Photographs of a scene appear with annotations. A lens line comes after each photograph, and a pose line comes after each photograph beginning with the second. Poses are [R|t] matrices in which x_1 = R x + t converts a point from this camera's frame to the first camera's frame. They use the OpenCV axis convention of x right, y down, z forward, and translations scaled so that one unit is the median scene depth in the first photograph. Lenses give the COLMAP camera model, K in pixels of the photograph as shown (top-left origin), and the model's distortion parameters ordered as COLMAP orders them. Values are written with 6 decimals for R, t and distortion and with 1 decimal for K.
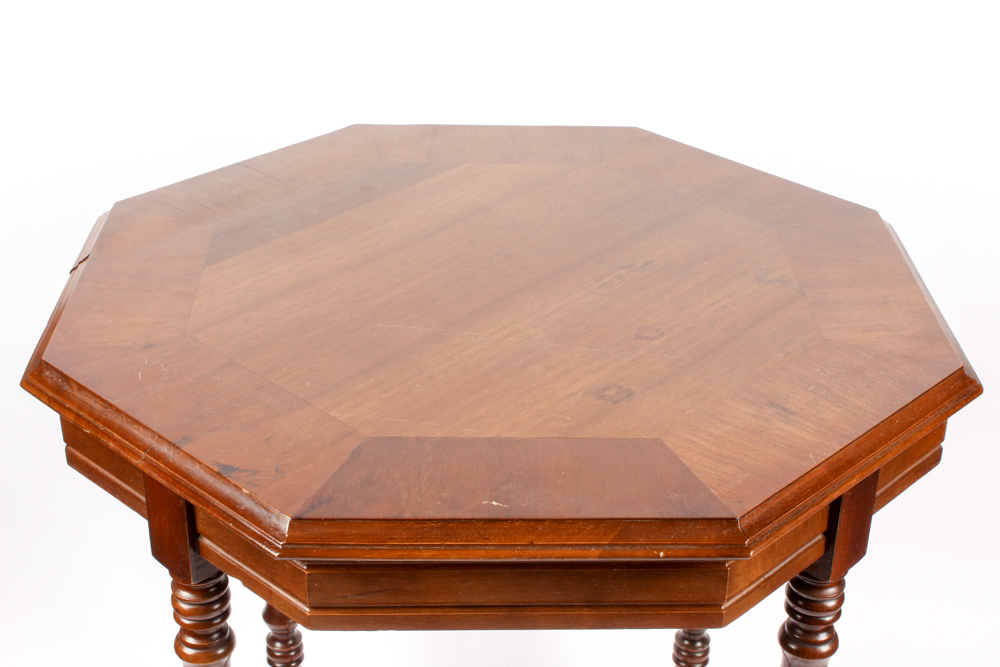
lens RADIAL K [[1601.4, 0, 507.9], [0, 1601.4, 338.8], [0, 0, 1]] dist [-0.008759, 0.000000]
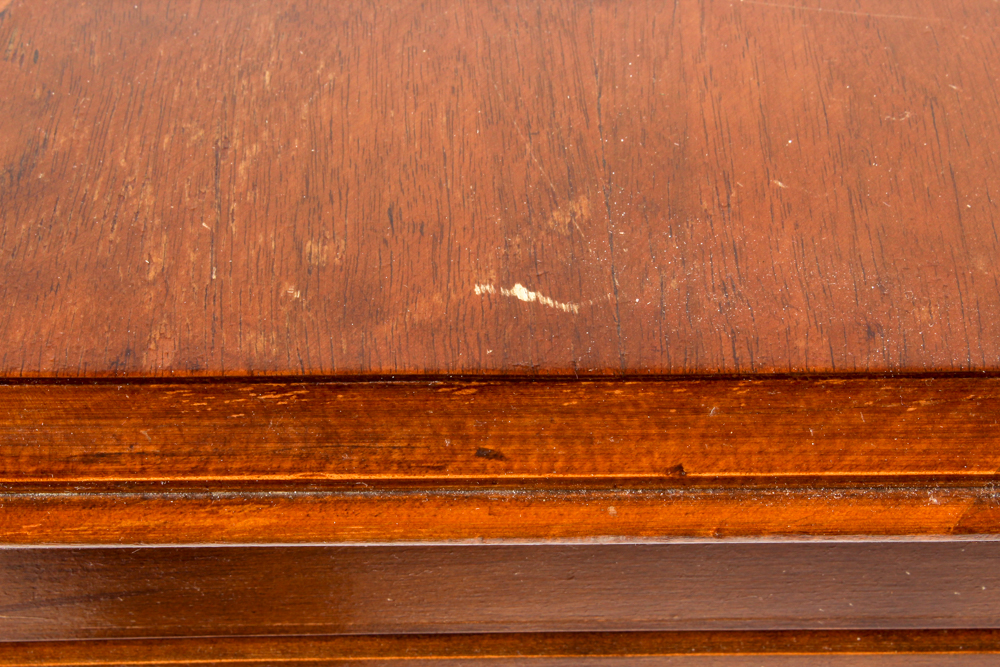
lens RADIAL K [[2514.0, 0, 500.2], [0, 2514.0, 333.8], [0, 0, 1]] dist [0.042295, 0.000000]
pose [[0.999994, -0.001119, -0.003267, -0.010473], [0.002000, 0.958884, 0.283791, -0.000116], [0.002815, -0.283796, 0.958881, 0.634175]]
